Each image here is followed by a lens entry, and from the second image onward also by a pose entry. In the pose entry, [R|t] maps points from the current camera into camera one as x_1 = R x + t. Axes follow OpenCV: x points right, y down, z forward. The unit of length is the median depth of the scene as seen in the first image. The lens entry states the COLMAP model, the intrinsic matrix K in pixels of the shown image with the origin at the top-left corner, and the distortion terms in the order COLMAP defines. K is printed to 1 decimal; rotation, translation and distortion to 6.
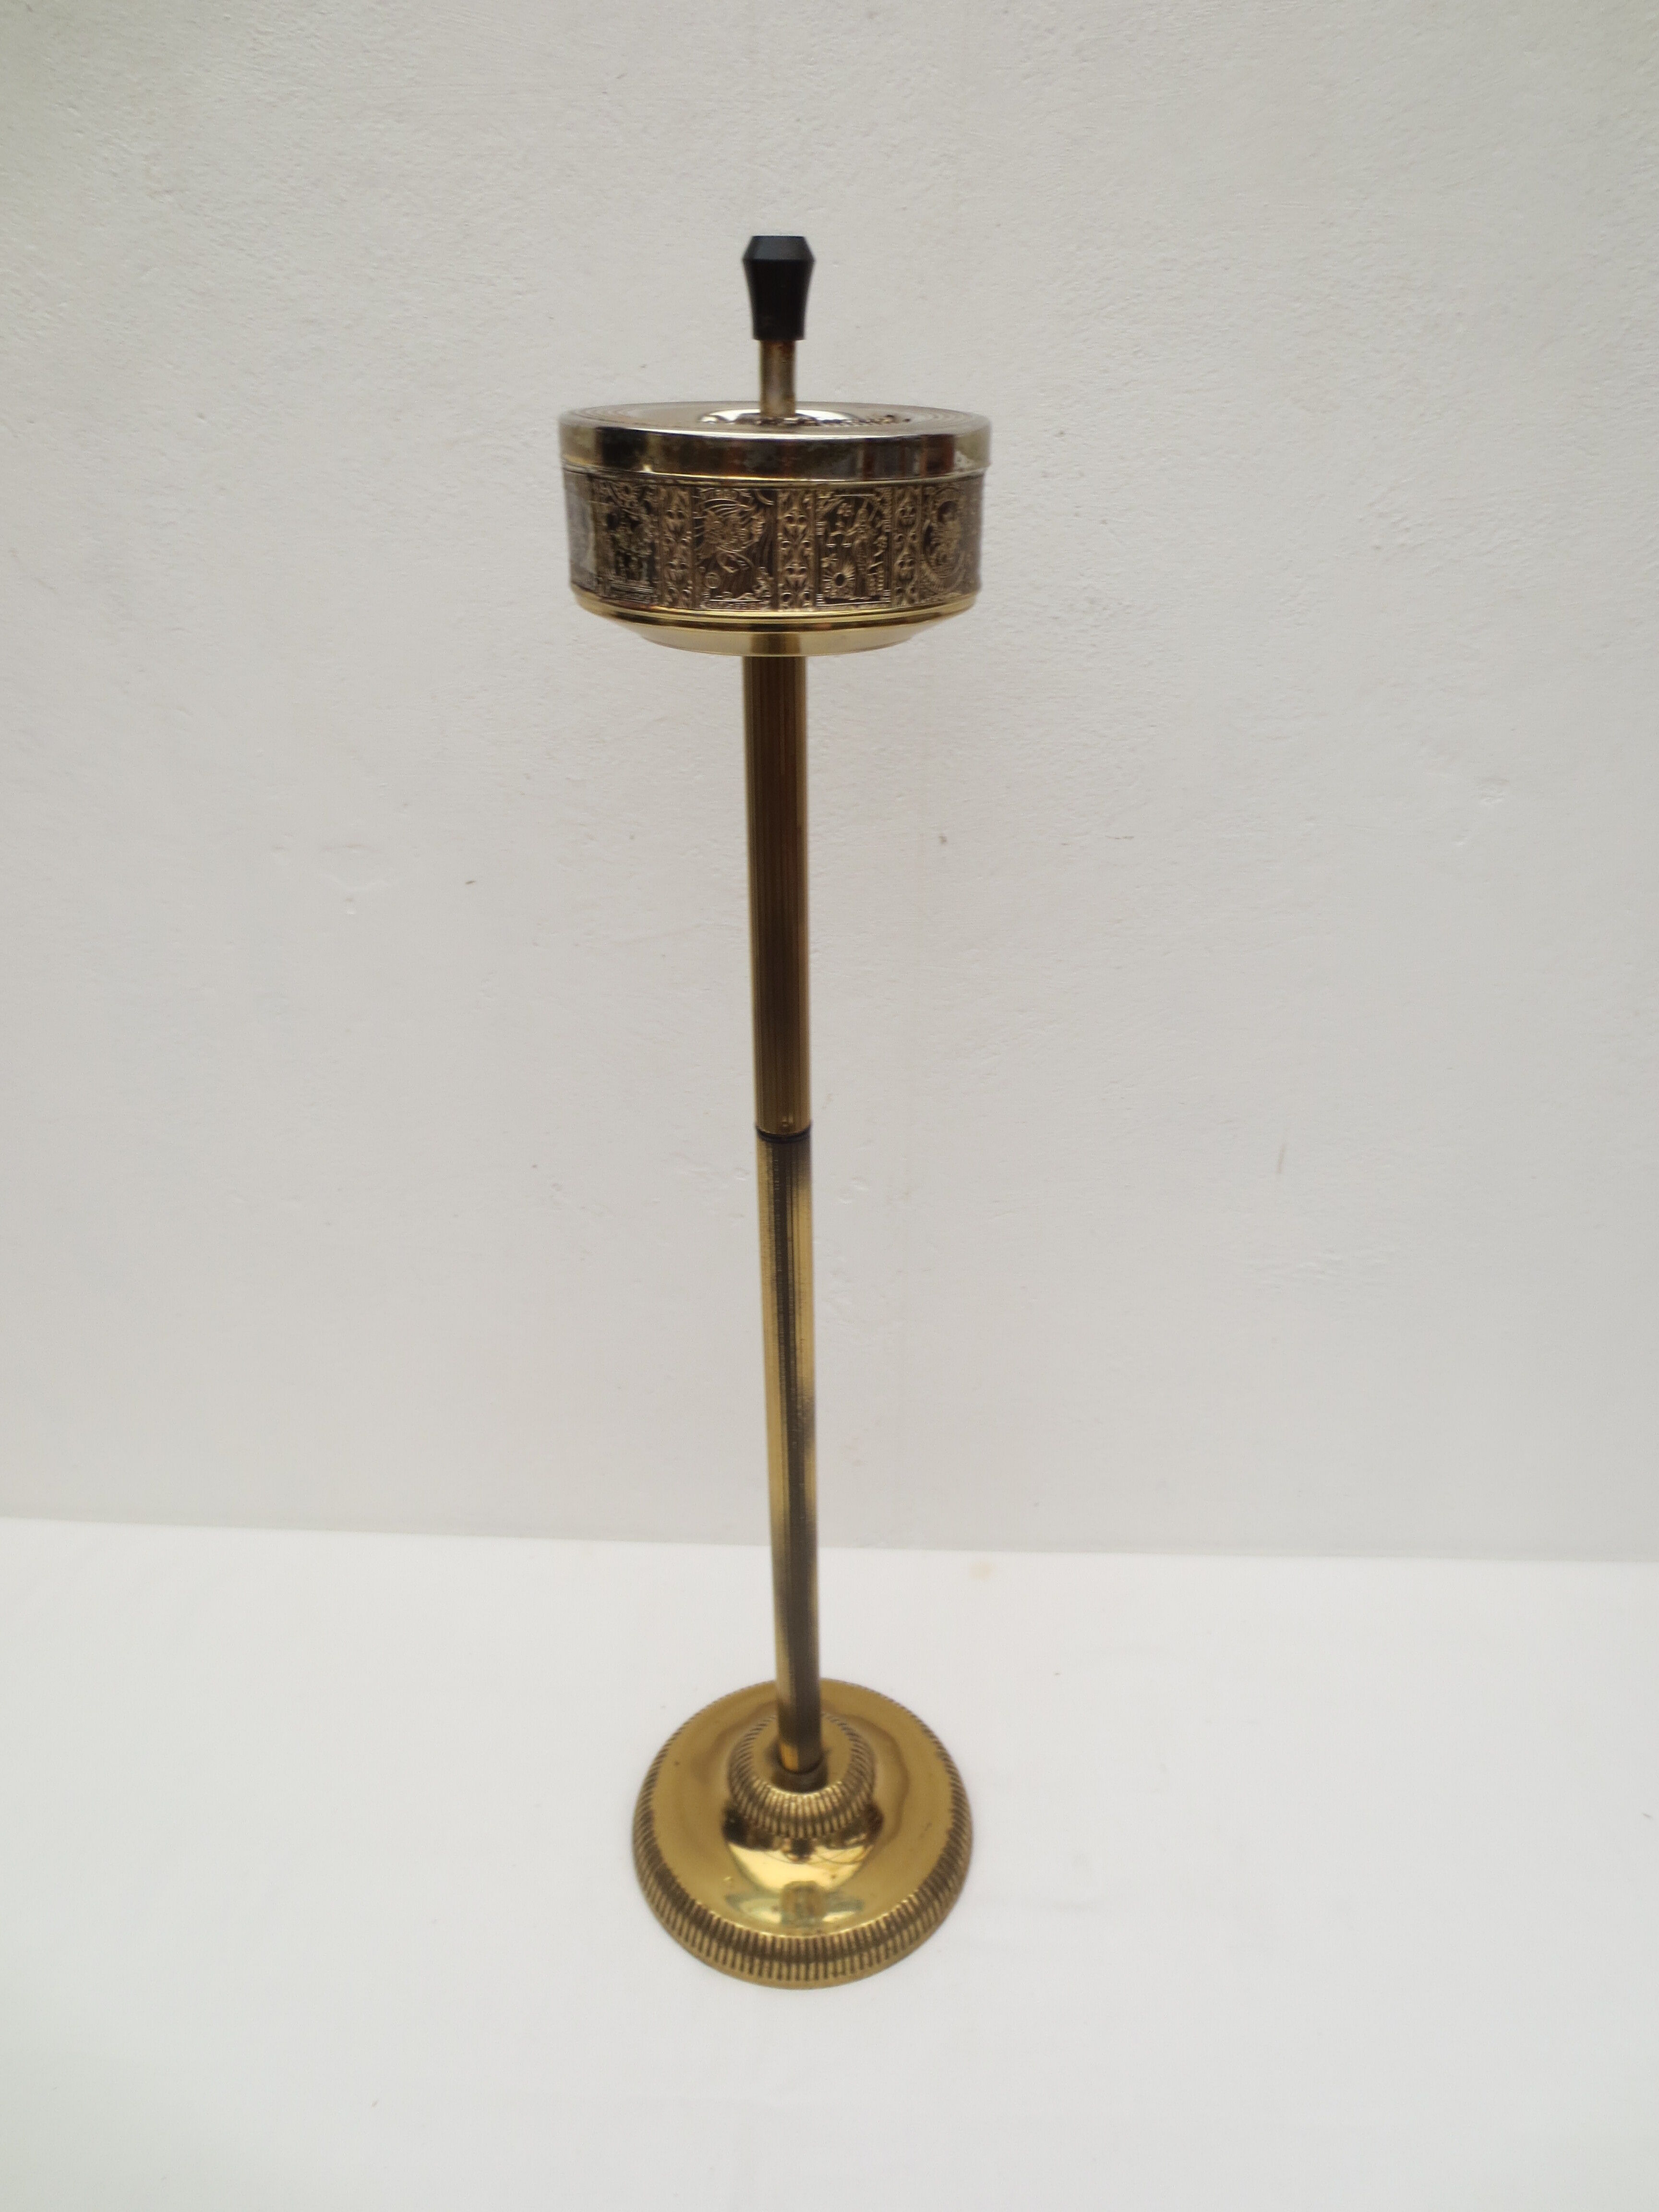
lens RADIAL K [[1546.7, 0, 827.2], [0, 1546.7, 1097.9], [0, 0, 1]] dist [-0.024061, 0.004575]
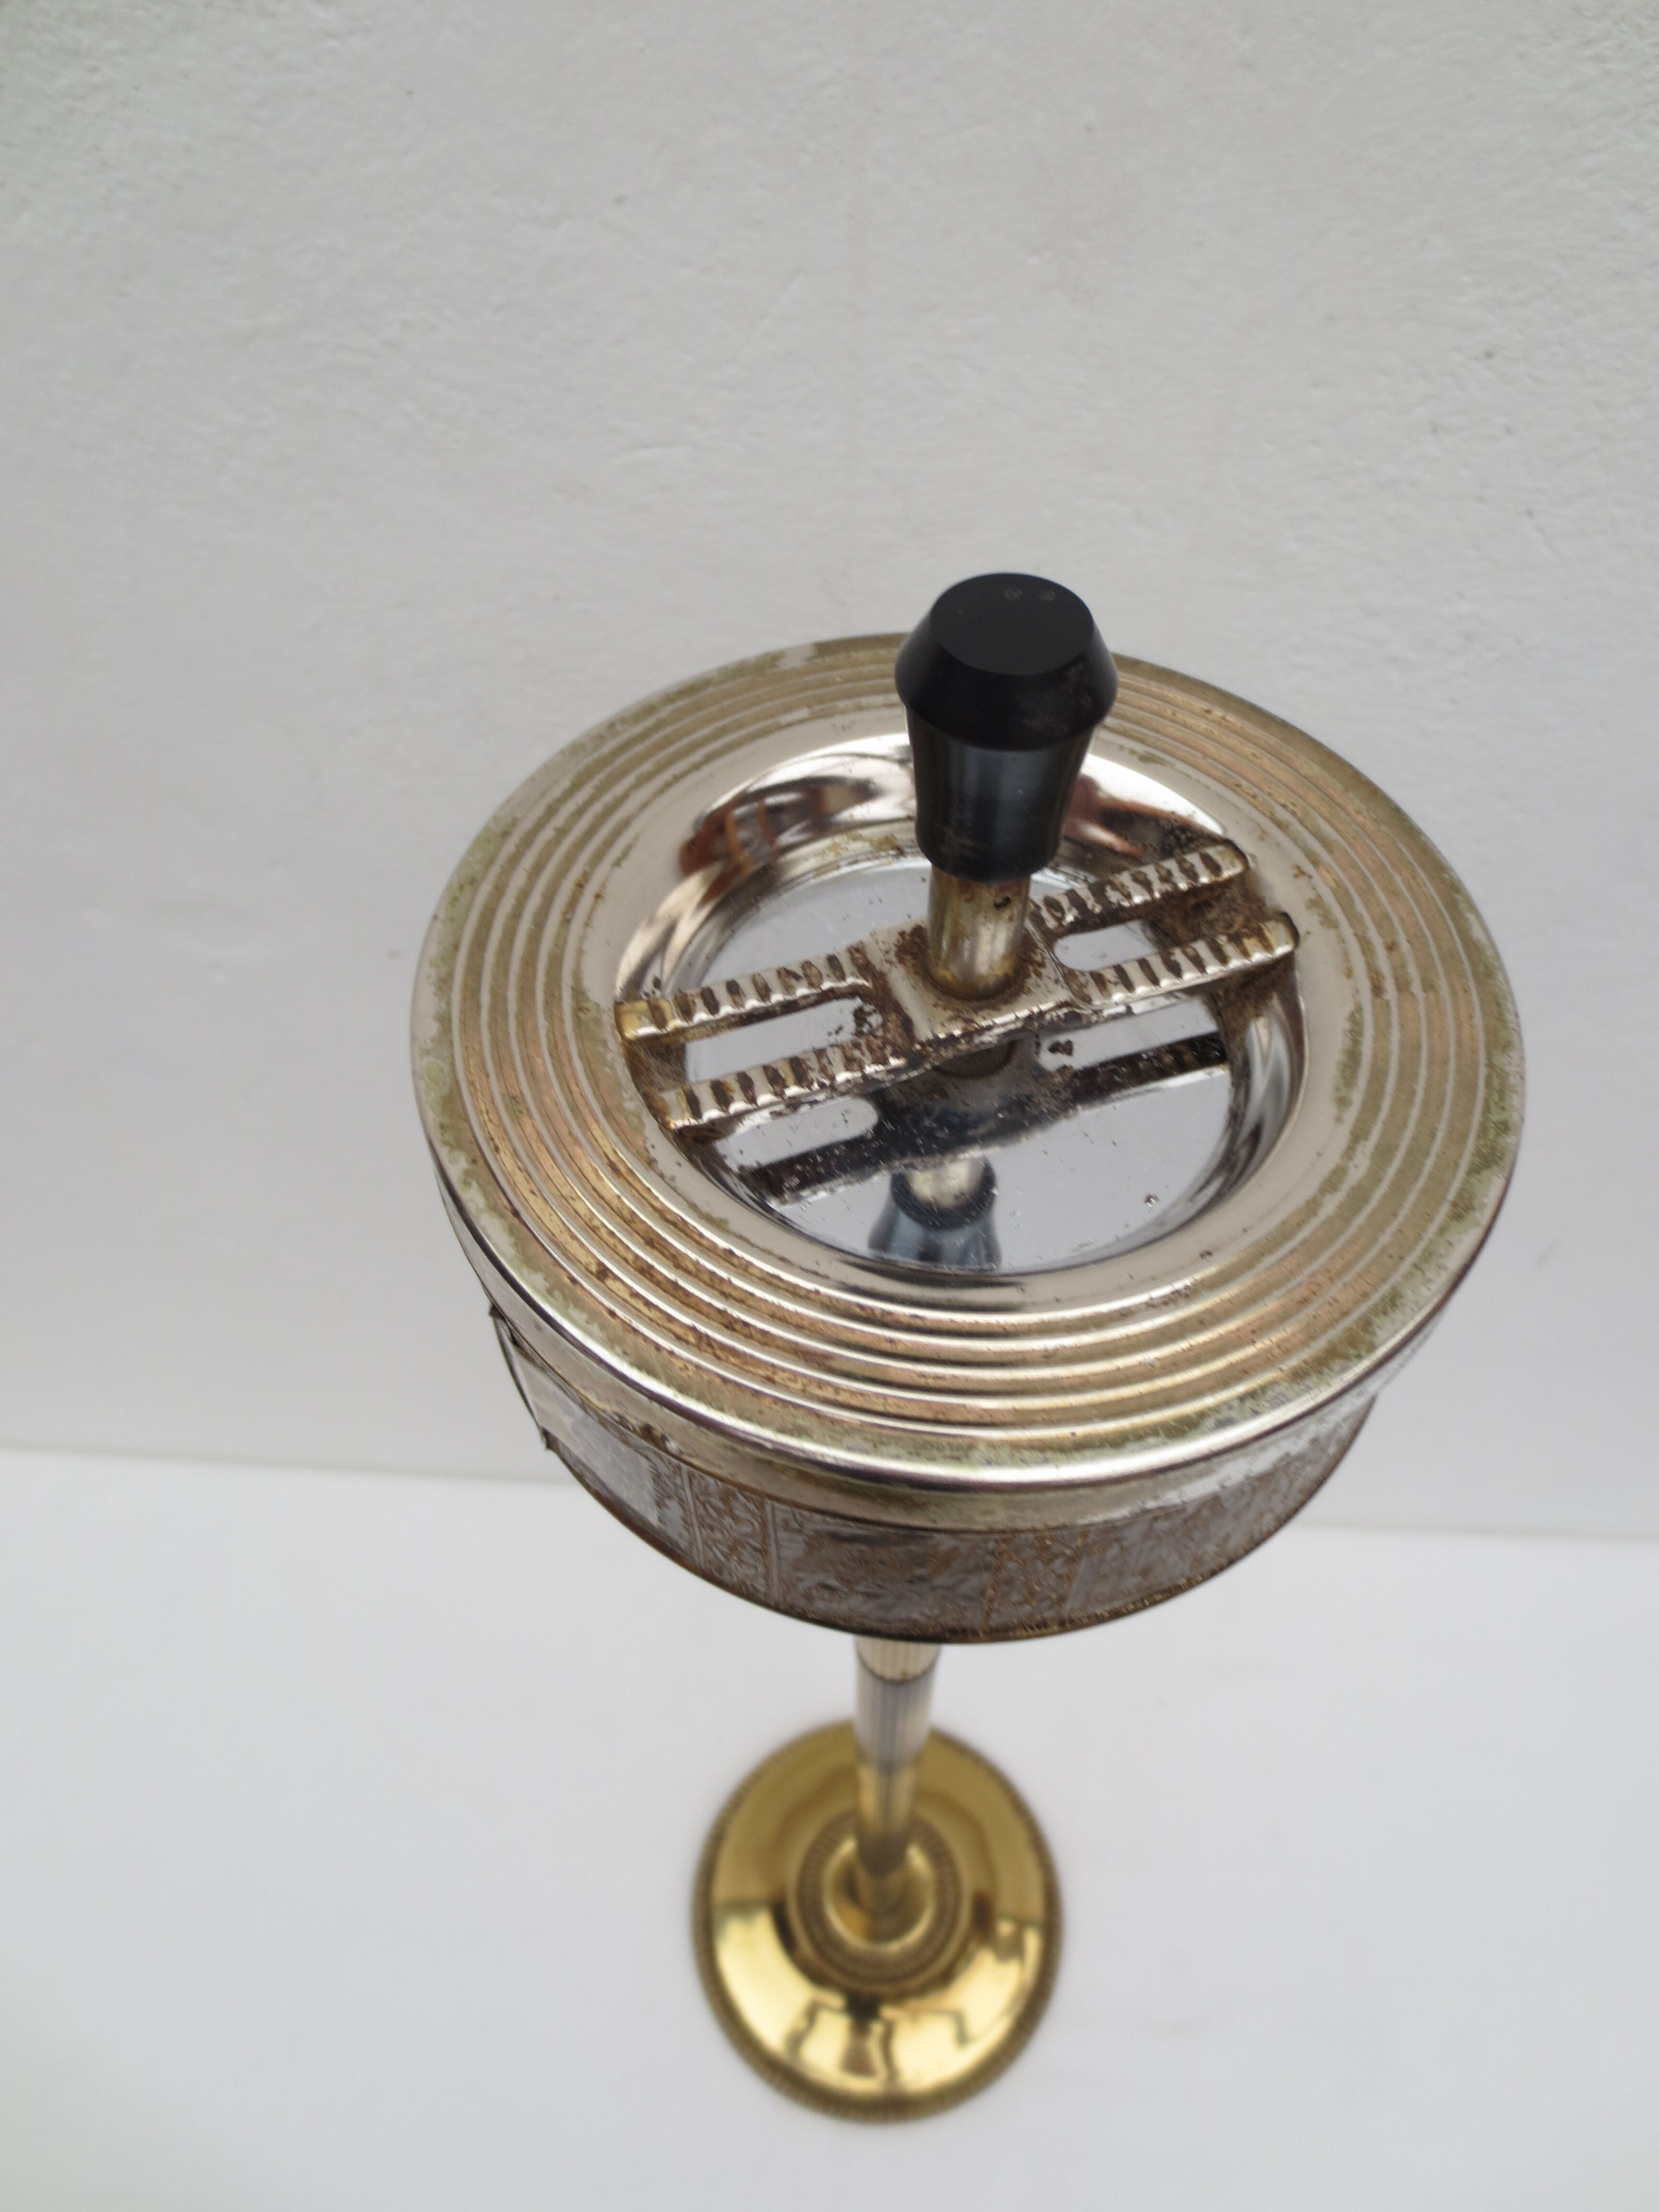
lens RADIAL K [[1546.9, 0, 830.9], [0, 1546.9, 1103.7], [0, 0, 1]] dist [-0.022978, 0.001068]
pose [[0.999841, 0.012146, -0.013040, -0.048740], [-0.005394, 0.903692, 0.428150, -0.453978], [0.016985, -0.428011, 0.903614, 0.492202]]
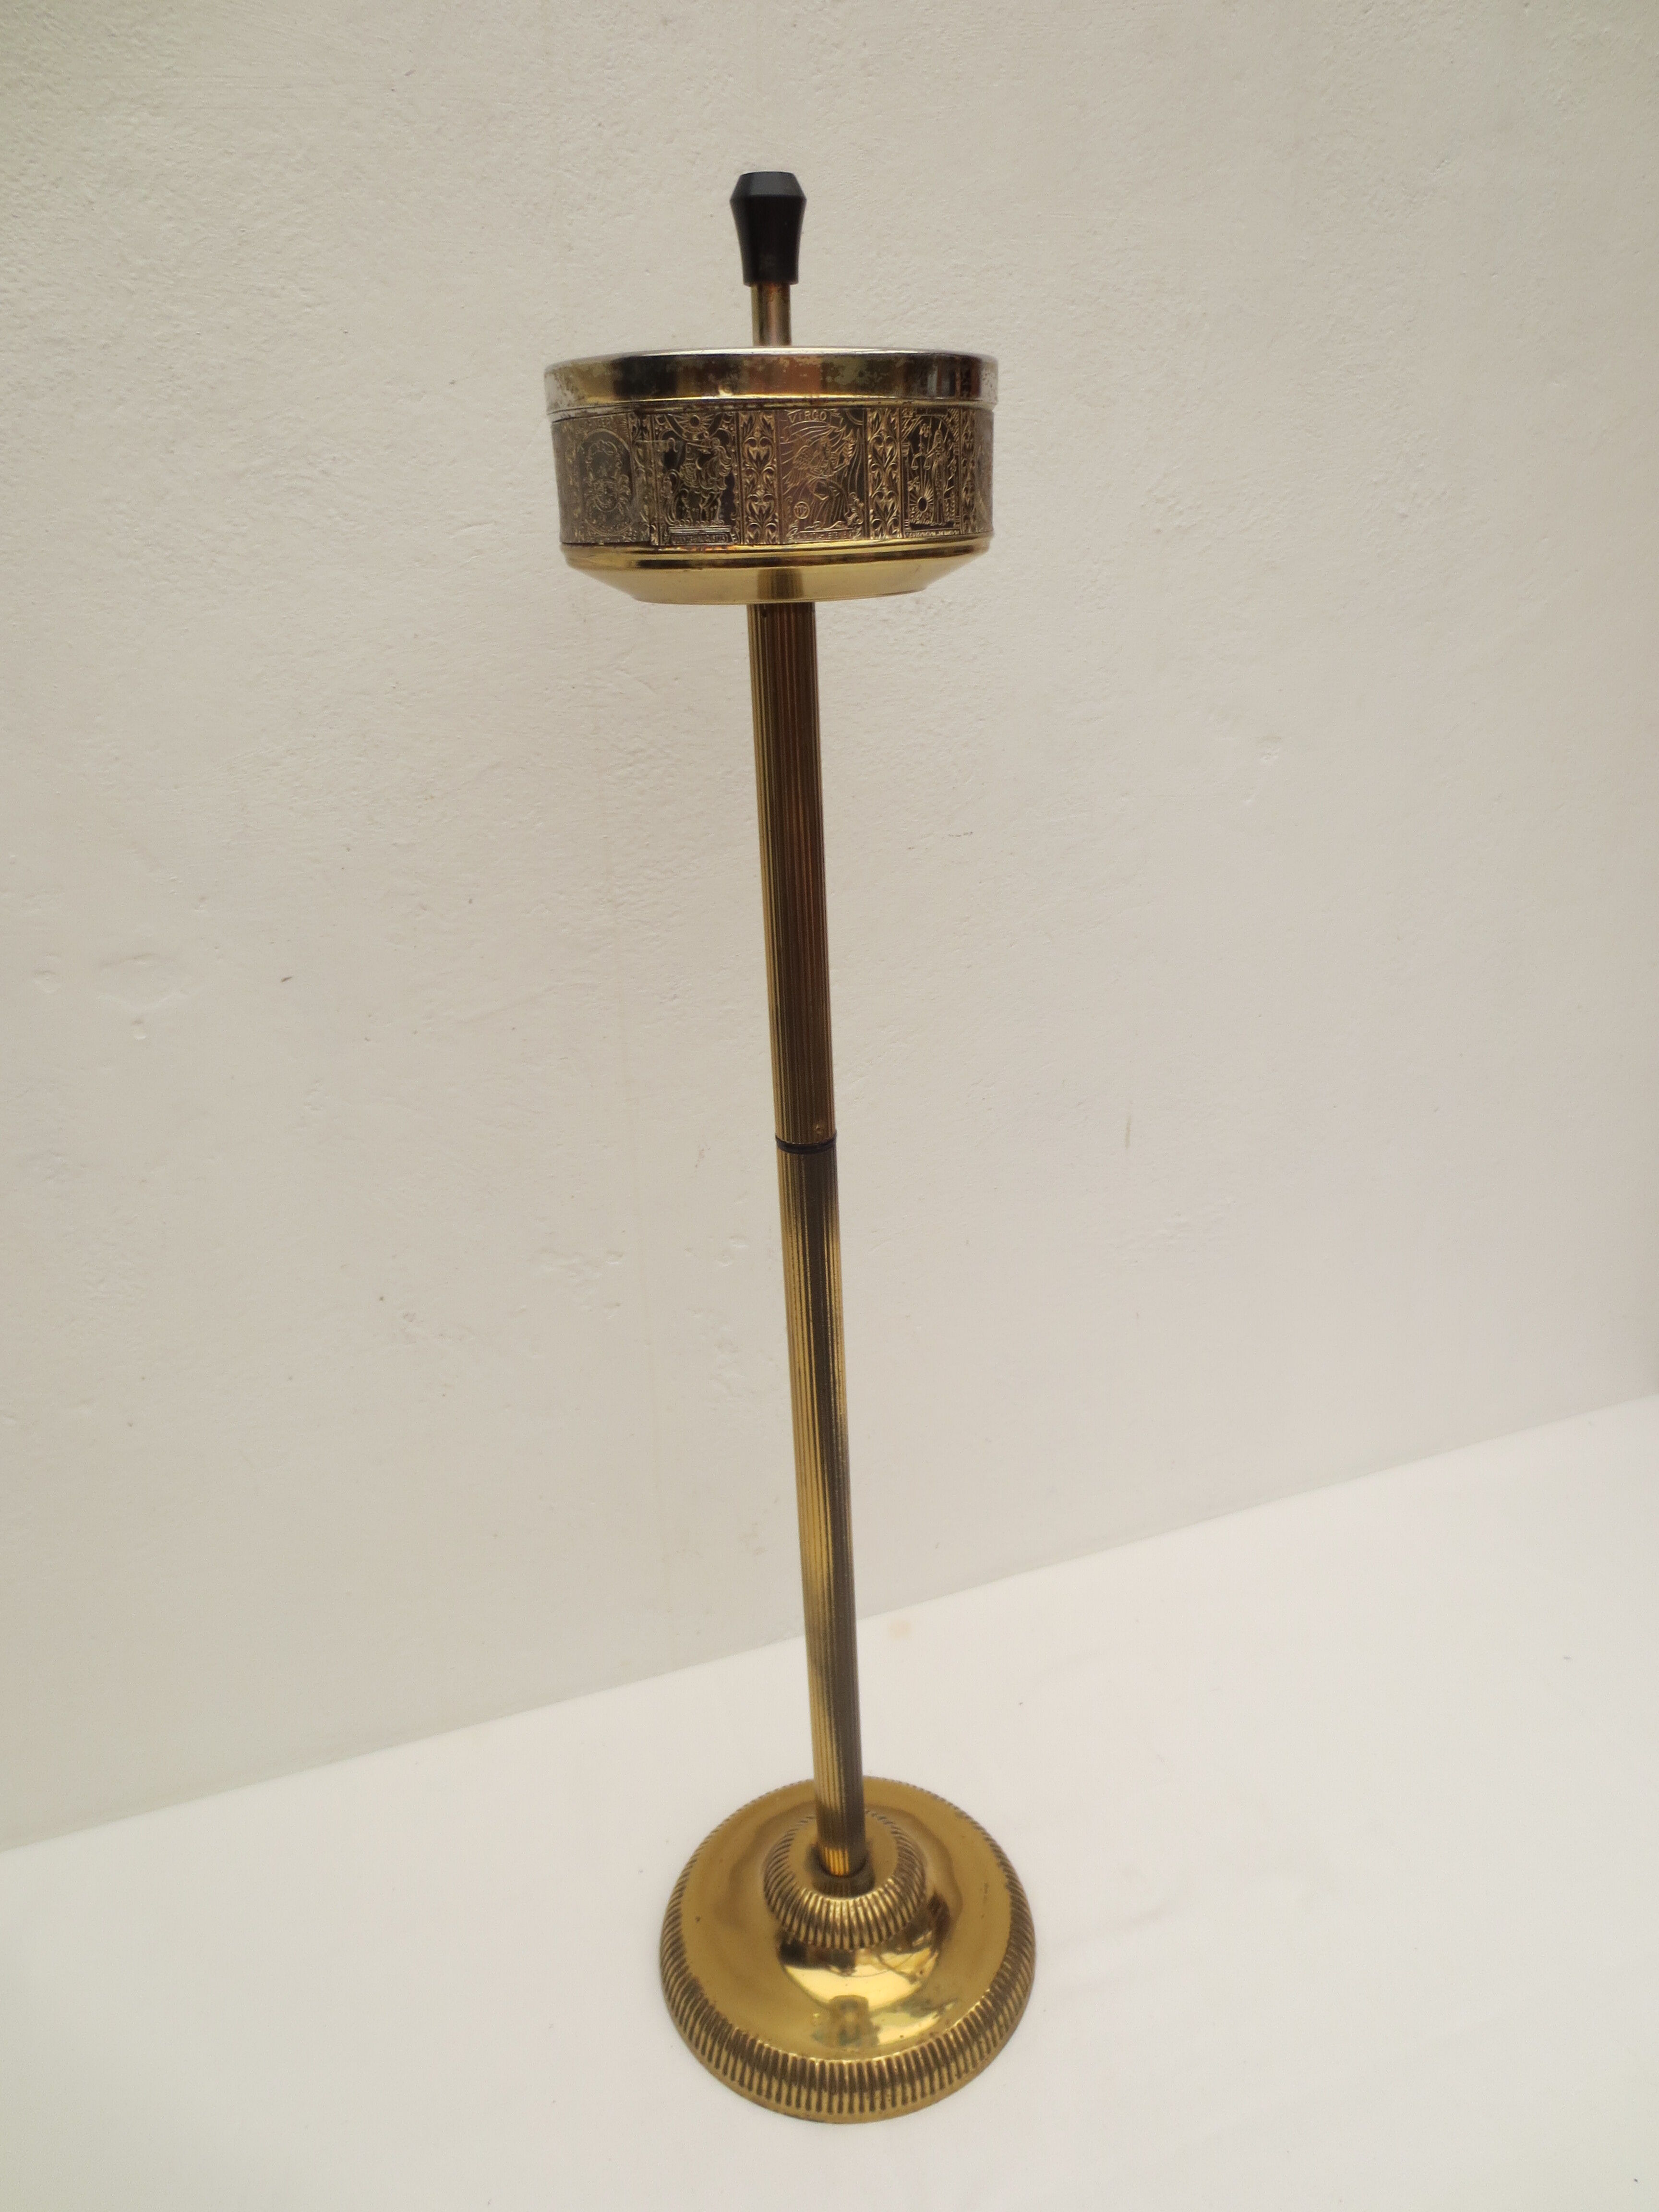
lens RADIAL K [[1548.0, 0, 824.1], [0, 1548.0, 1101.2], [0, 0, 1]] dist [-0.026305, 0.005422]
pose [[0.928107, -0.174960, 0.328644, -0.310697], [0.204628, 0.977139, -0.057679, 0.050852], [-0.311039, 0.120782, 0.942691, 0.114492]]
